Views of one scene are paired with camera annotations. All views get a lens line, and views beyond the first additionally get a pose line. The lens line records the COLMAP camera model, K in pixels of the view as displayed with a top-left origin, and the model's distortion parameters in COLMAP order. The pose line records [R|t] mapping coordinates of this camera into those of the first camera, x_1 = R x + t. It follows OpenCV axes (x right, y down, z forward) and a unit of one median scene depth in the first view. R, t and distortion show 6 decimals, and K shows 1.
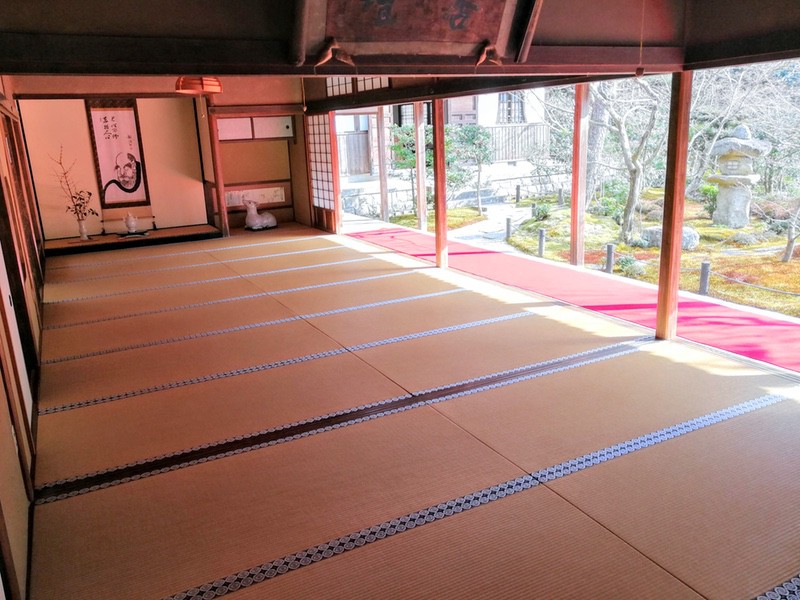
lens RADIAL K [[645.8, 0, 397.1], [0, 645.8, 300.7], [0, 0, 1]] dist [0.001467, -0.000003]
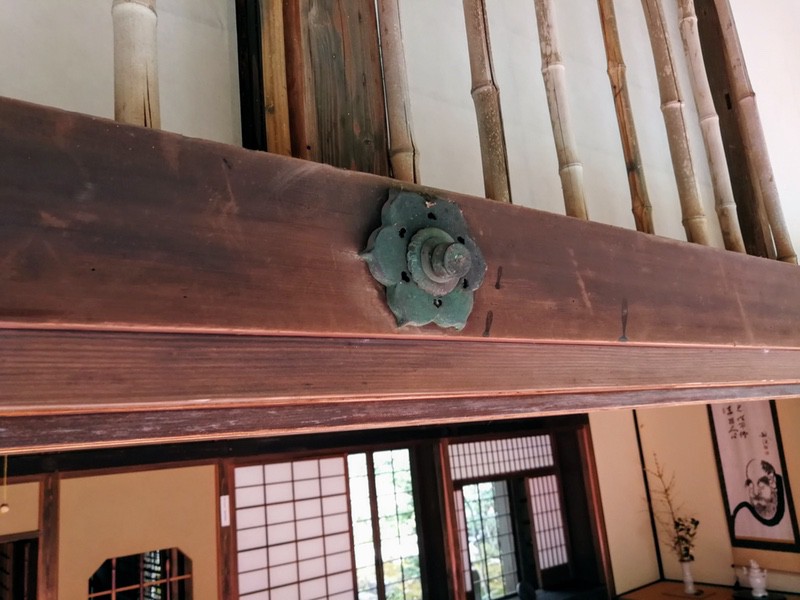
lens RADIAL K [[645.8, 0, 433.2], [0, 645.8, 301.8], [0, 0, 1]] dist [0.001467, -0.000003]
pose [[0.167746, -0.181417, -0.968994, 0.162750], [-0.162572, 0.964374, -0.208695, -0.194849], [0.972333, 0.192539, 0.132277, 0.579954]]
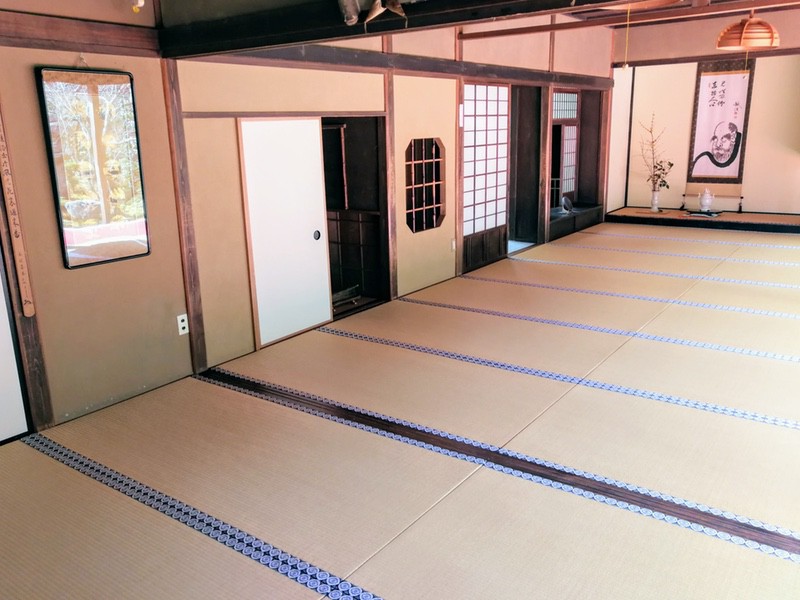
lens RADIAL K [[674.1, 0, 392.5], [0, 674.1, 291.4], [0, 0, 1]] dist [0.015673, 0.010250]
pose [[0.451267, 0.246044, -0.857800, 0.226880], [-0.223664, 0.961743, 0.158194, -0.049906], [0.863905, 0.120471, 0.489034, 0.176651]]
